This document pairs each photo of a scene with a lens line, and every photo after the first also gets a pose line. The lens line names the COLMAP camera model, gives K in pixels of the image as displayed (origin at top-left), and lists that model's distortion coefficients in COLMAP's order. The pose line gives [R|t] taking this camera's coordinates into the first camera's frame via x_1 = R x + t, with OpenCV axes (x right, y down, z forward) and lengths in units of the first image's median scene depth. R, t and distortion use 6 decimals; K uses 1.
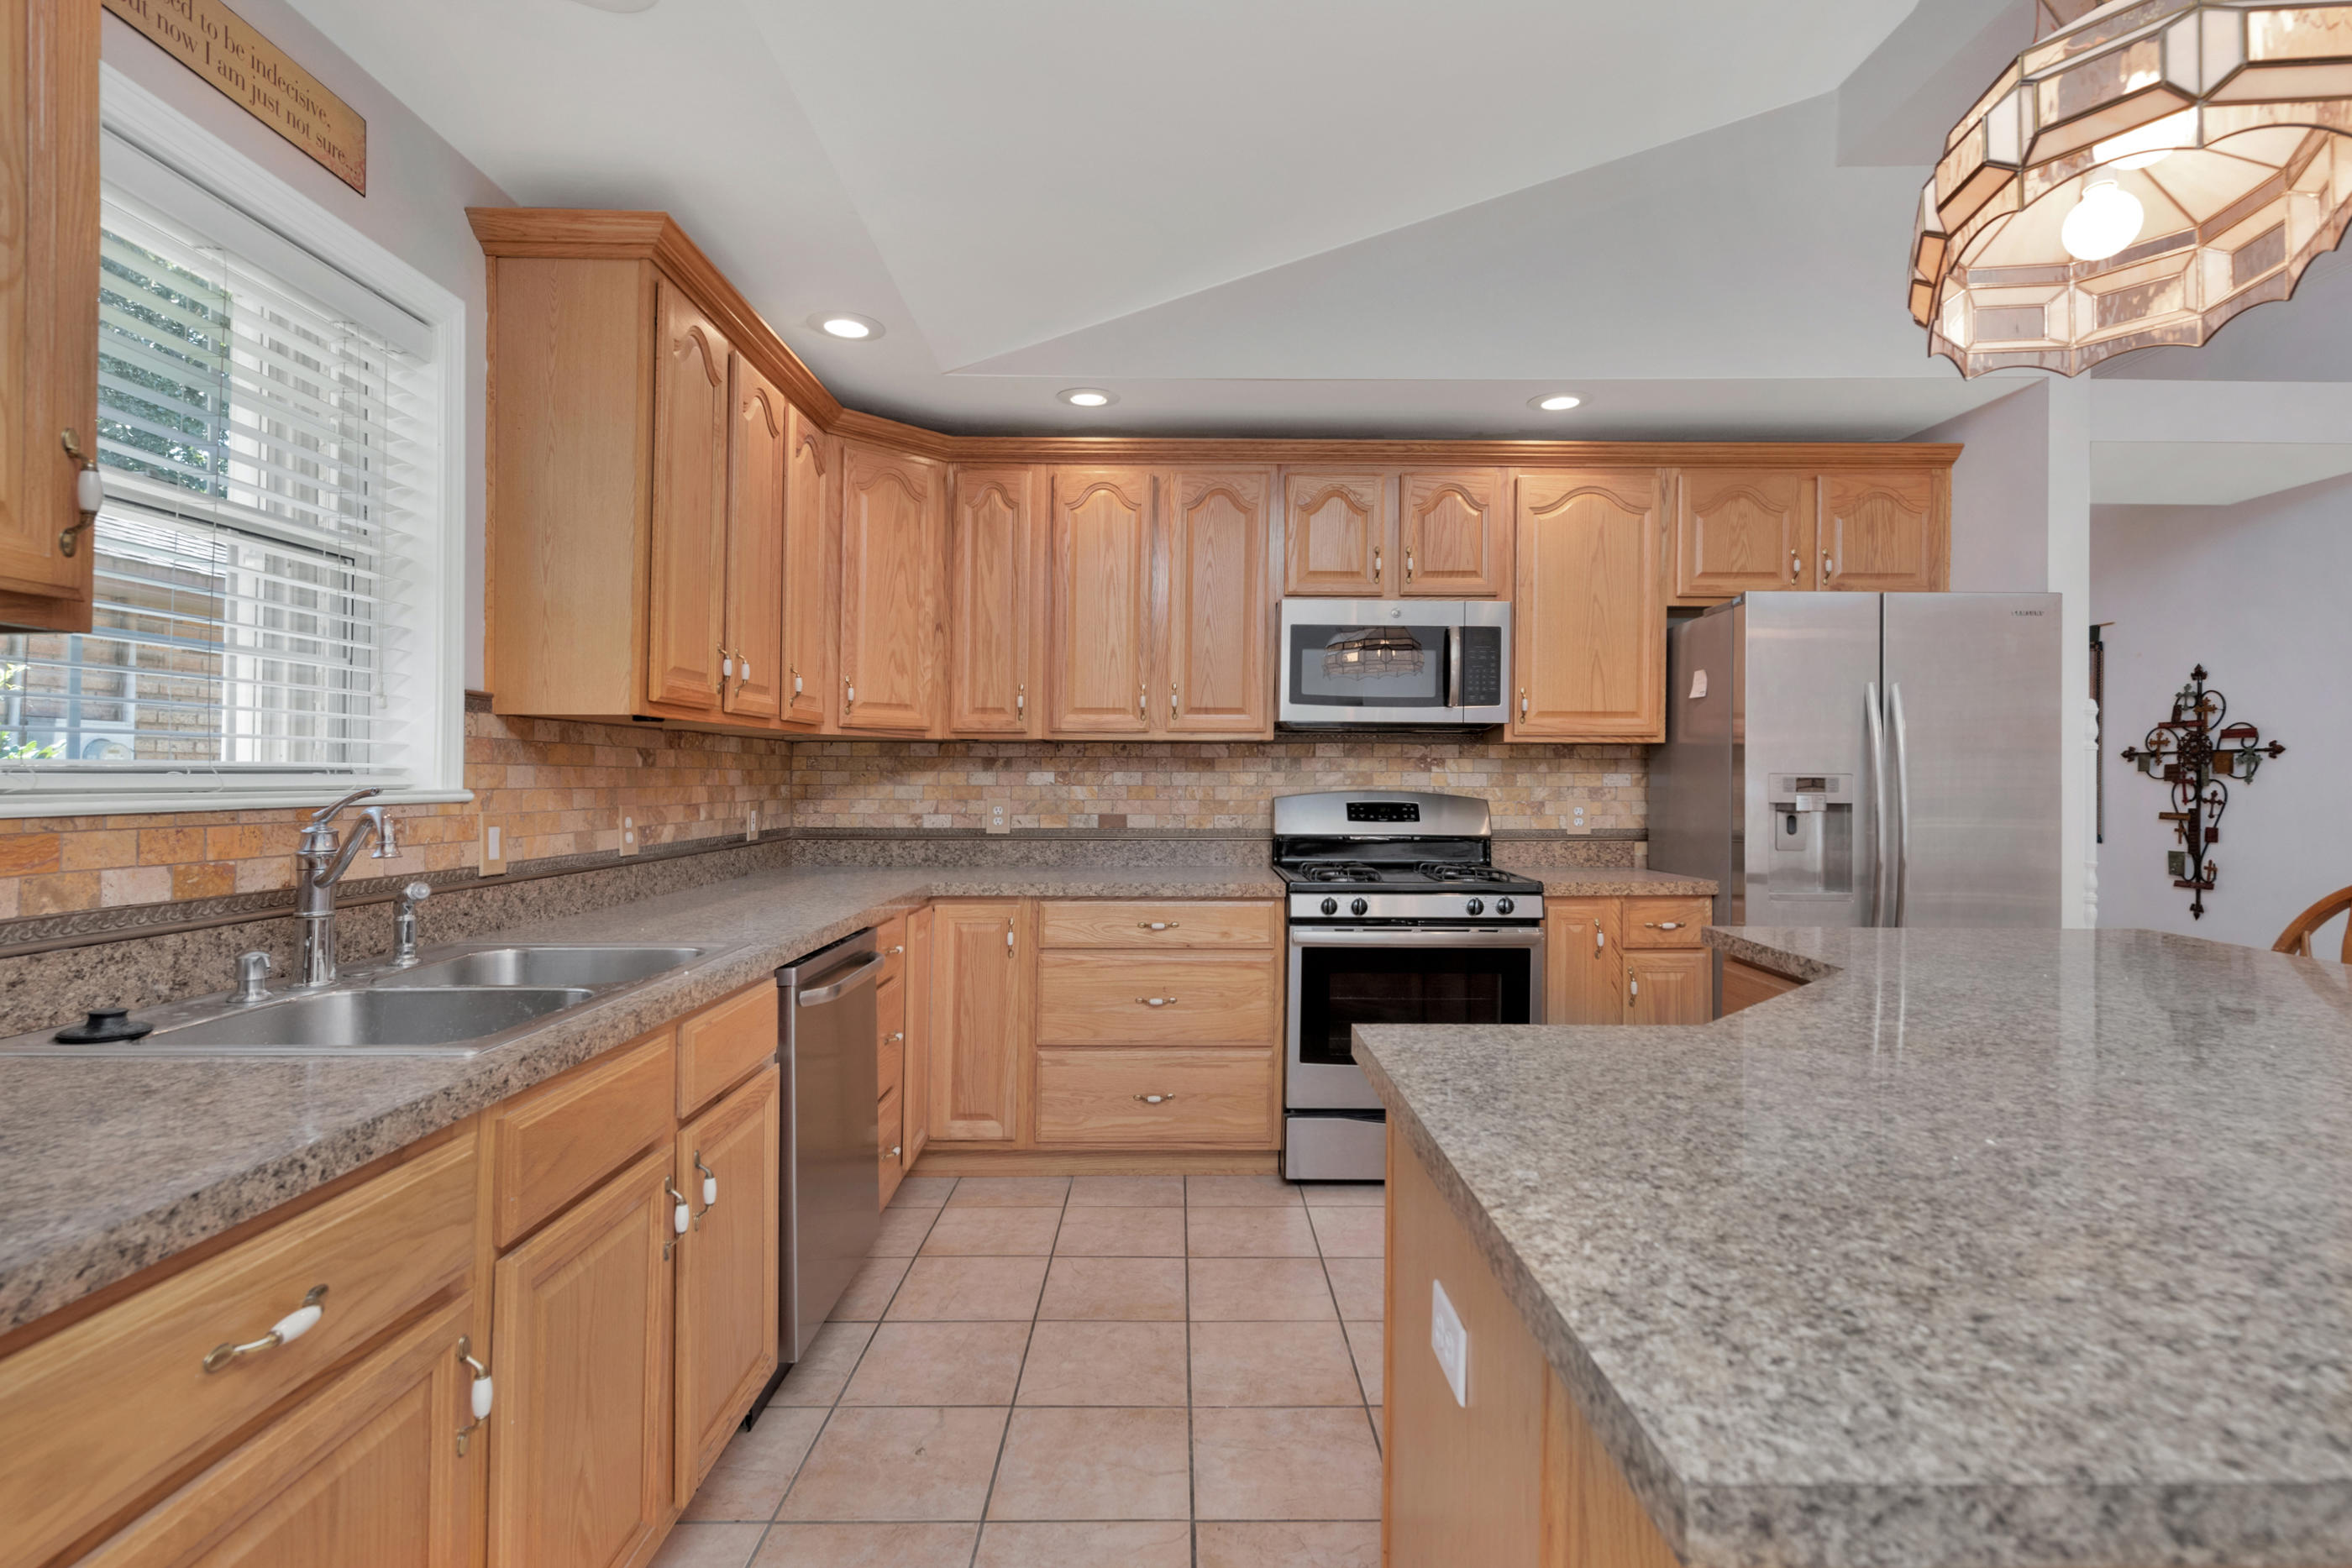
lens RADIAL K [[1187.0, 0, 1150.2], [0, 1187.0, 771.7], [0, 0, 1]] dist [-0.003197, -0.001171]
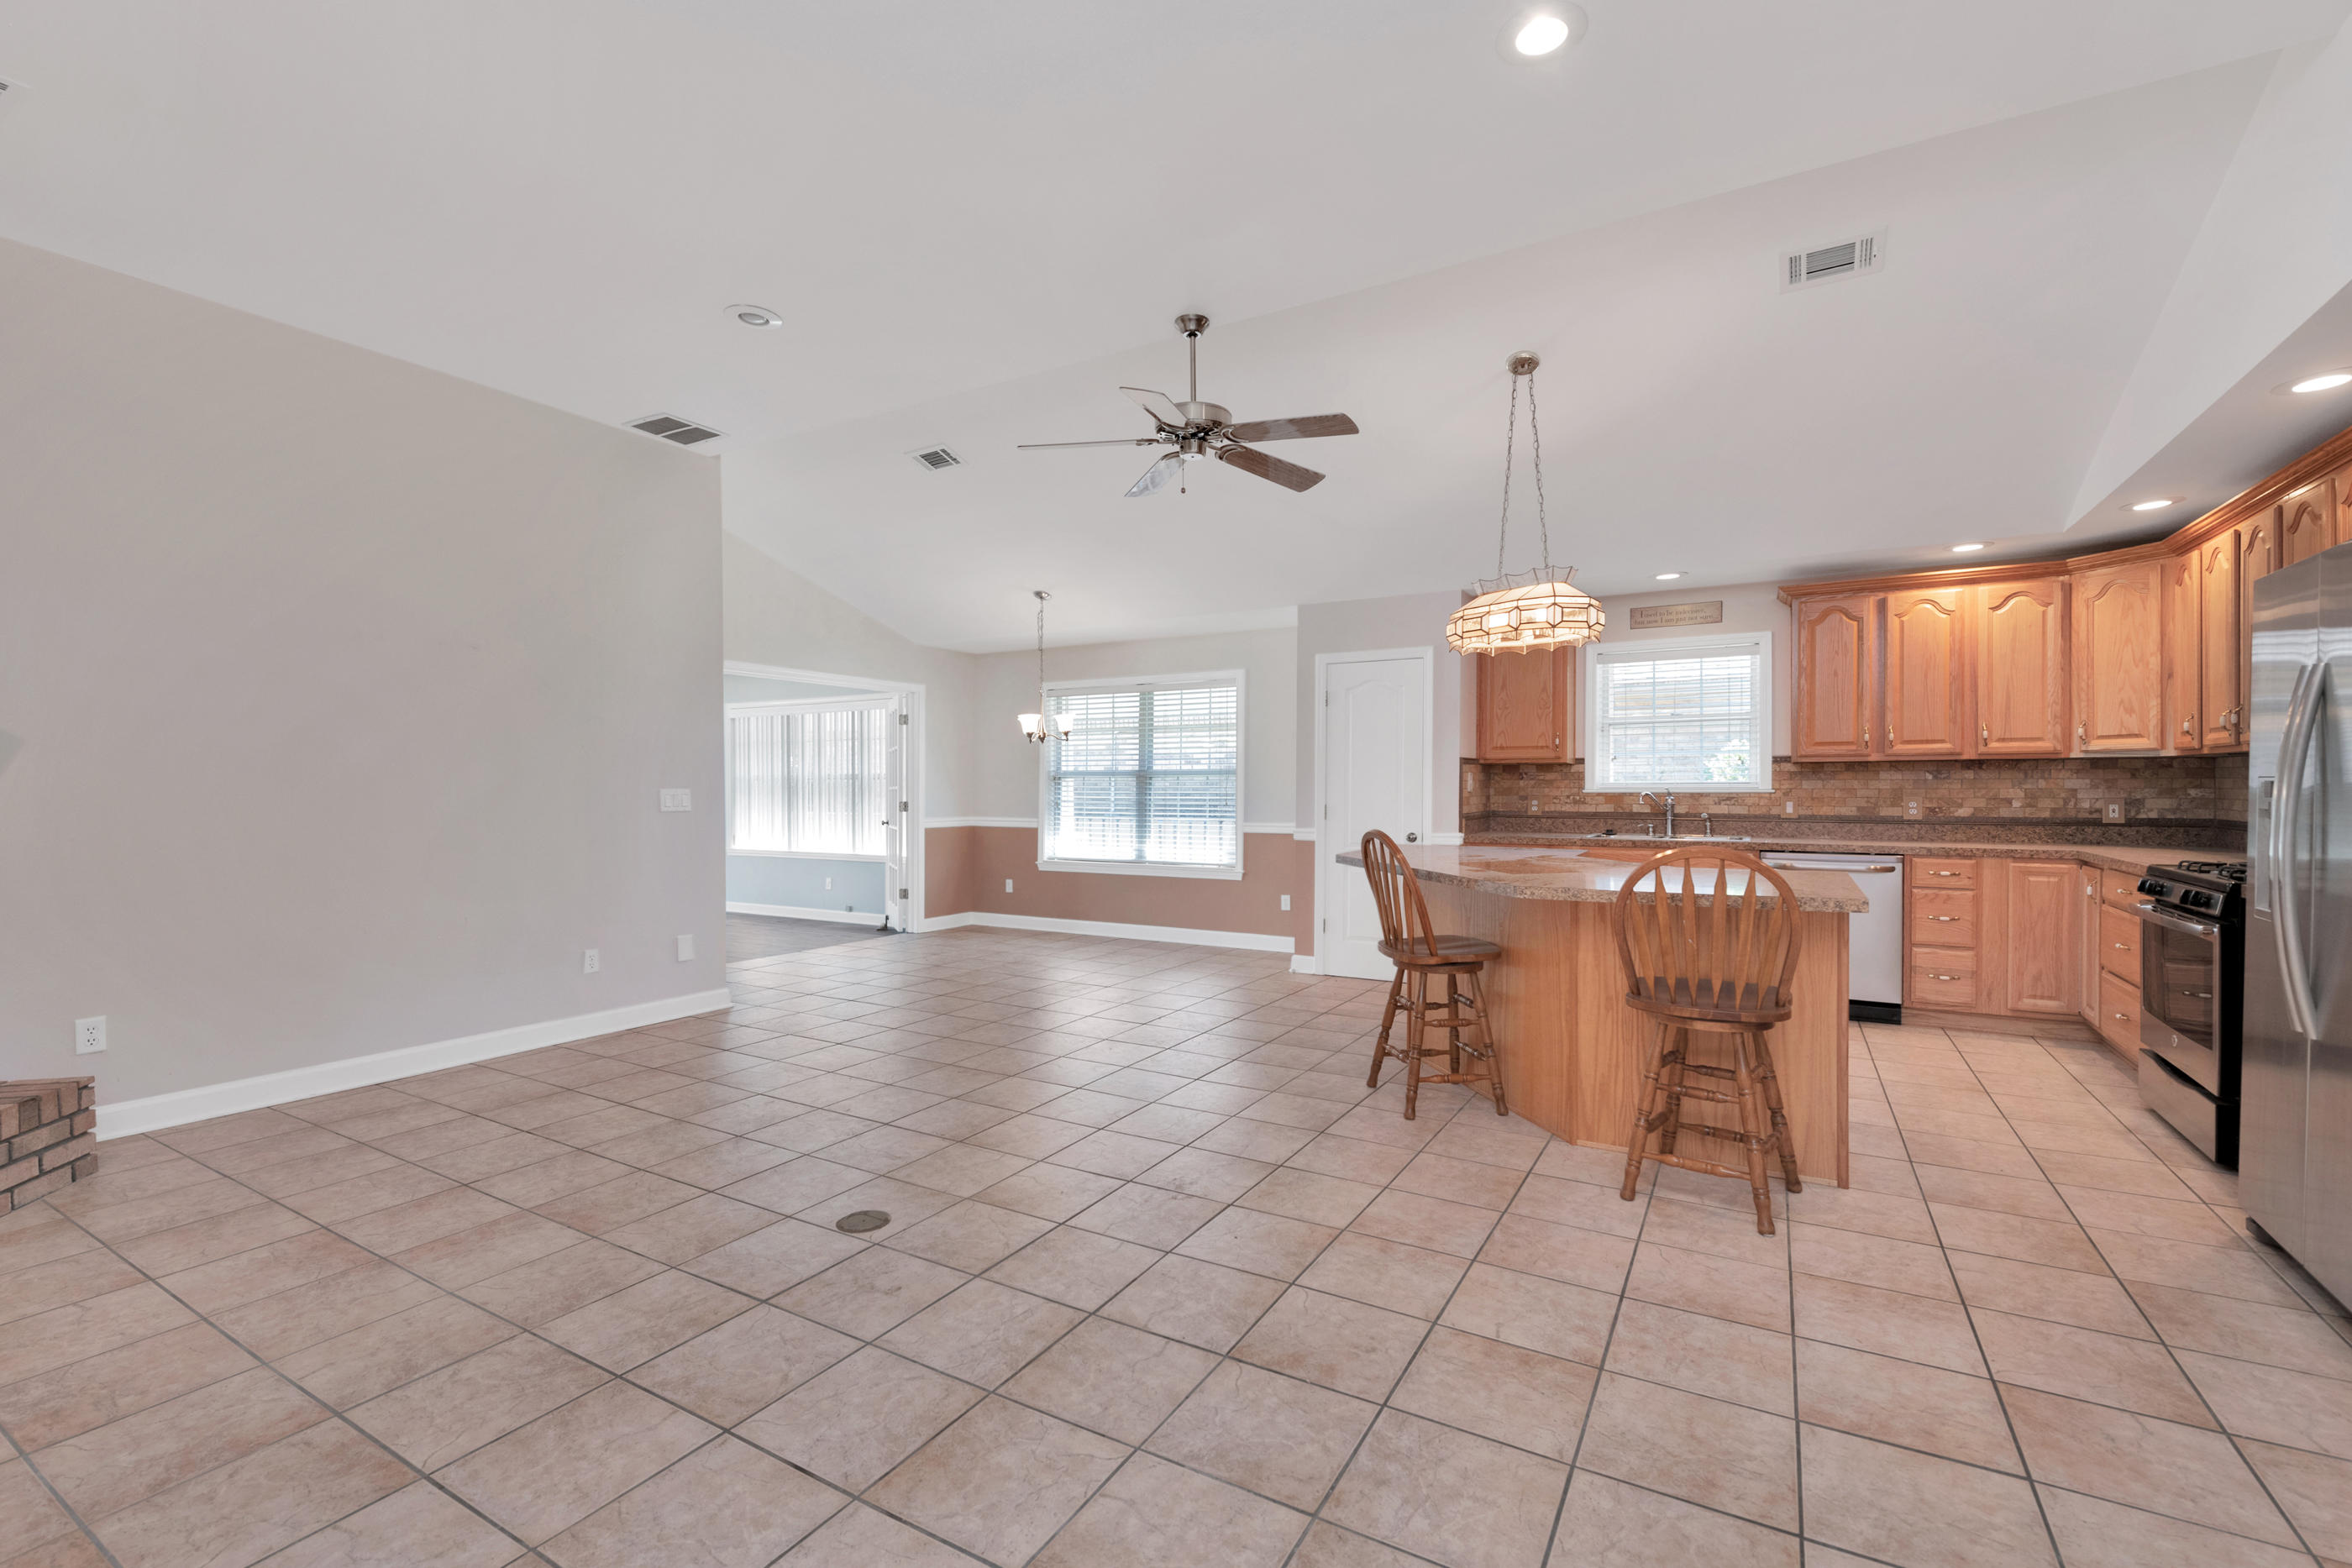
lens RADIAL K [[925.9, 0, 1161.6], [0, 925.9, 794.4], [0, 0, 1]] dist [0.001192, -0.003296]
pose [[-0.545737, 0.005198, -0.837940, 1.439866], [0.005214, 0.999982, 0.002808, 0.009126], [0.837940, -0.002837, -0.545755, 0.621021]]
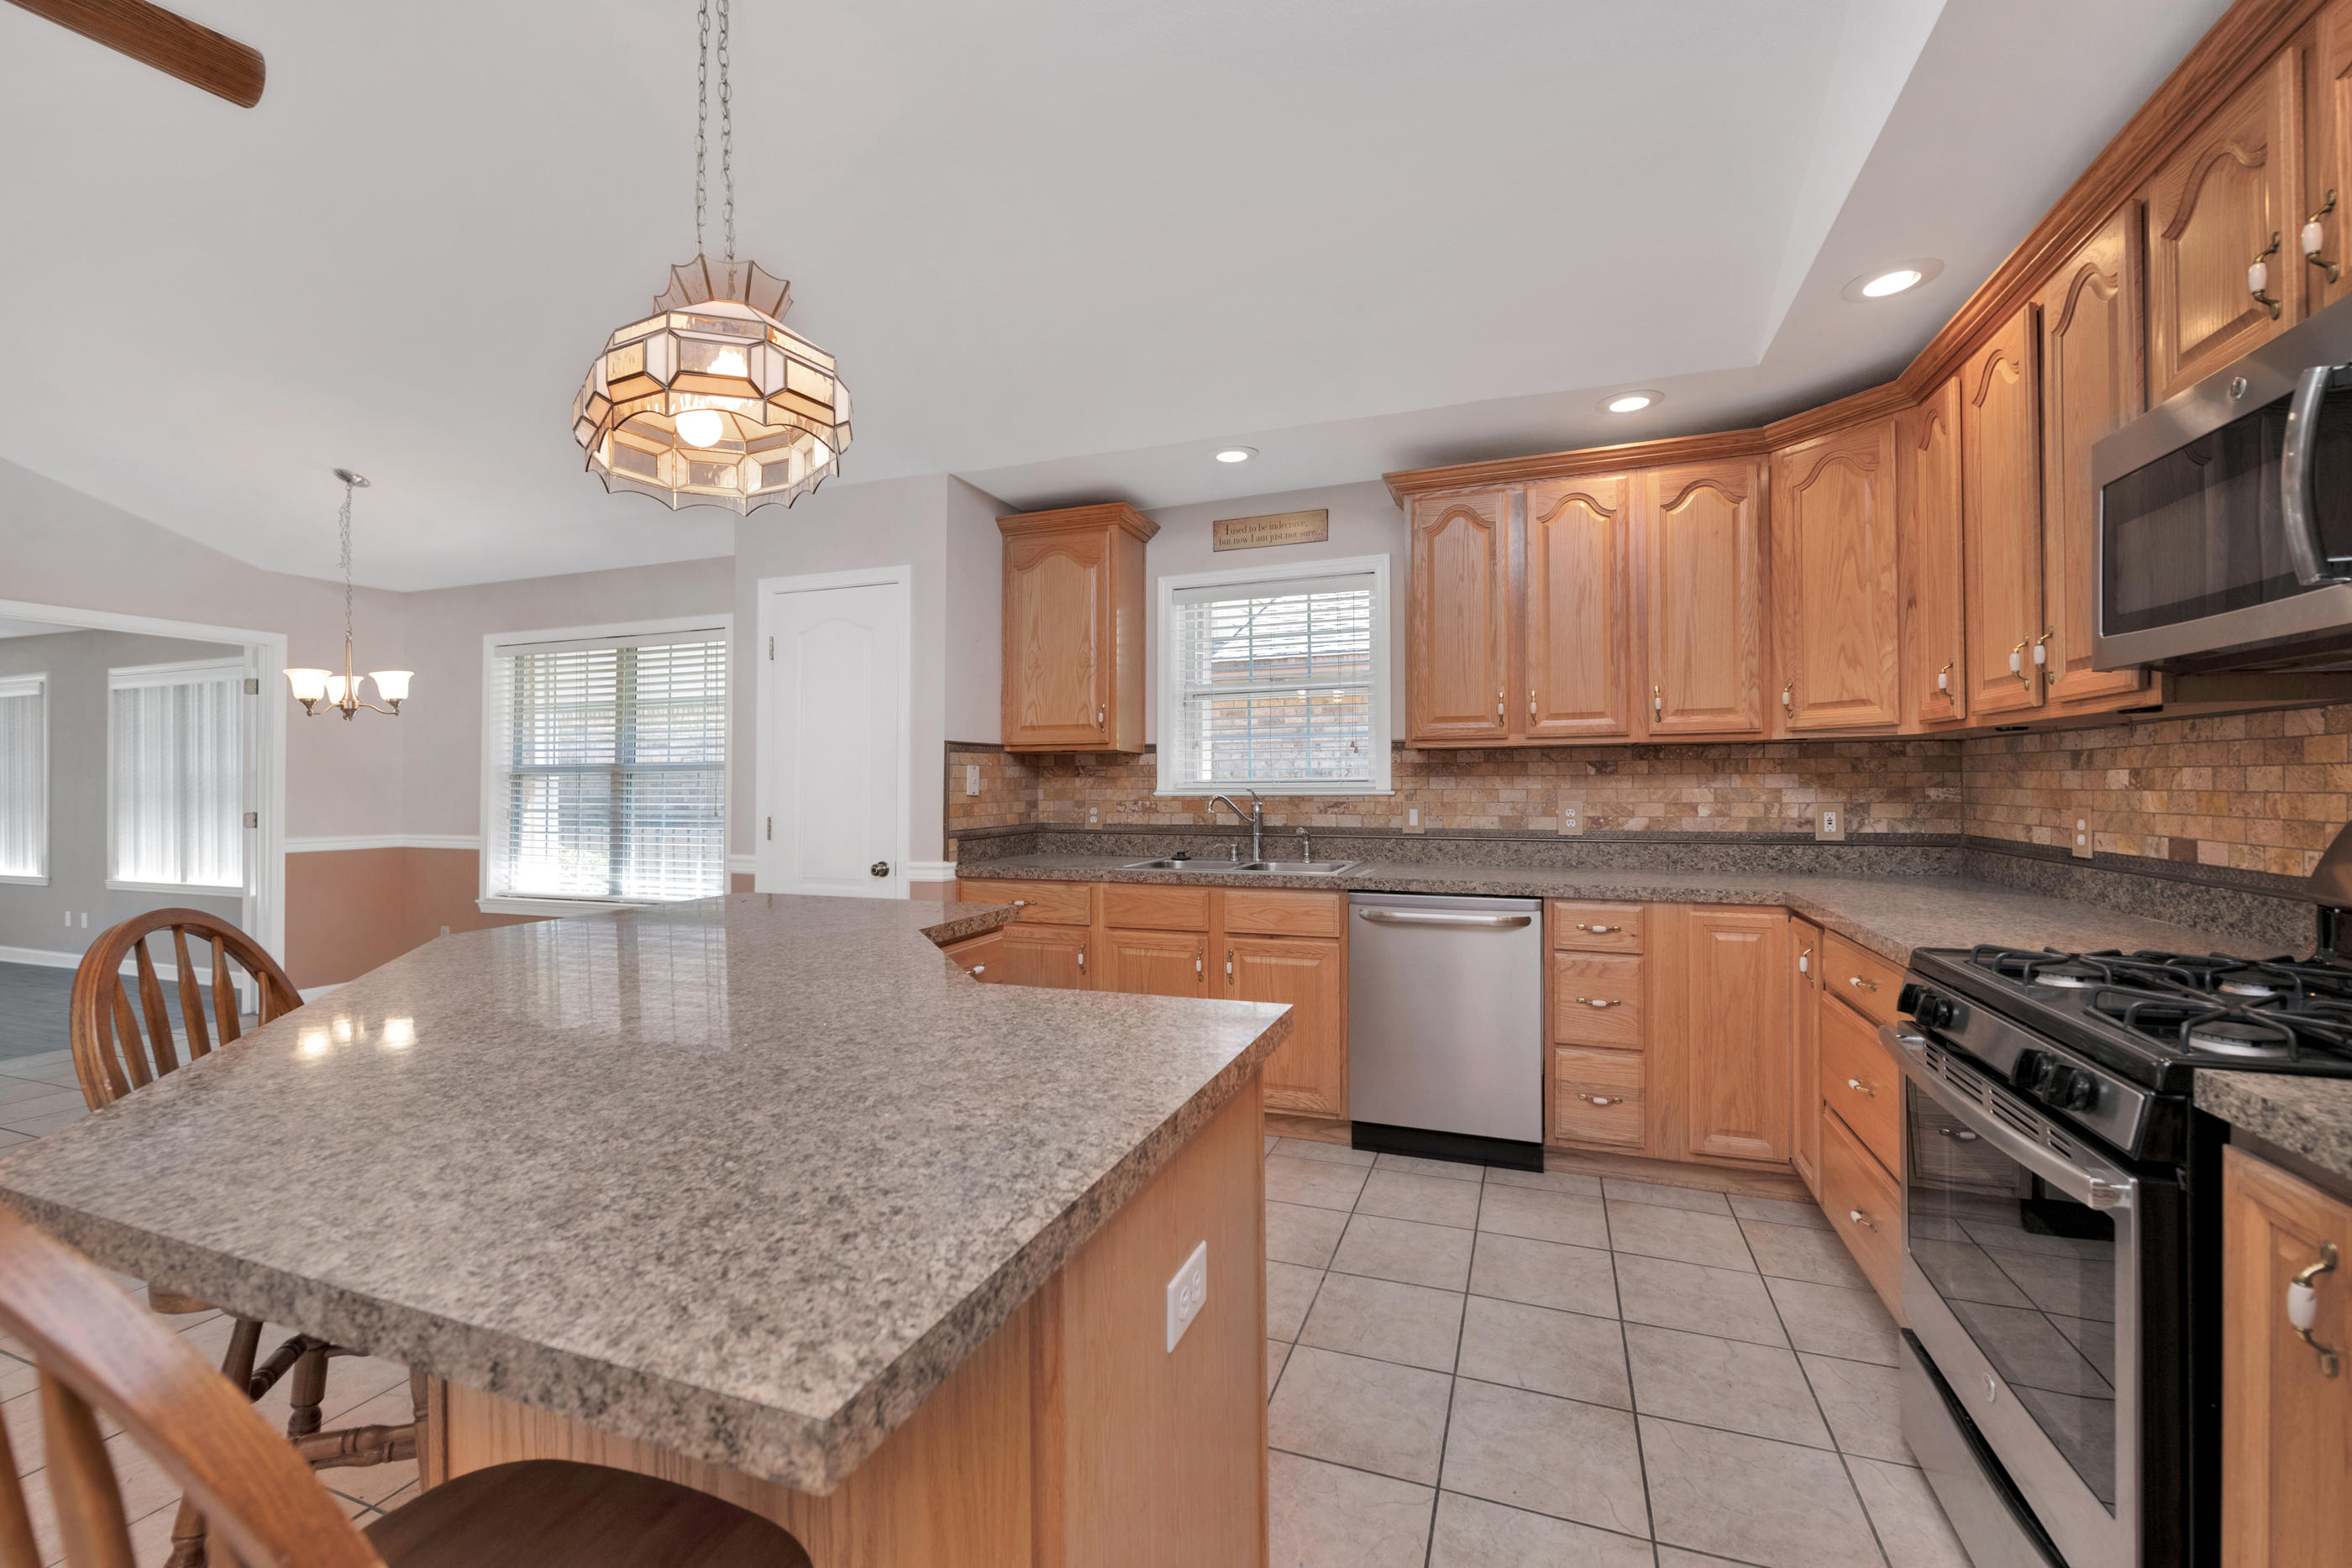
lens RADIAL K [[934.2, 0, 1179.6], [0, 934.2, 781.8], [0, 0, 1]] dist [0.002348, -0.002798]
pose [[-0.358172, -0.003550, -0.933649, 0.659846], [0.009838, 0.999923, -0.007576, 0.006540], [0.933604, -0.011898, -0.358109, 0.779325]]
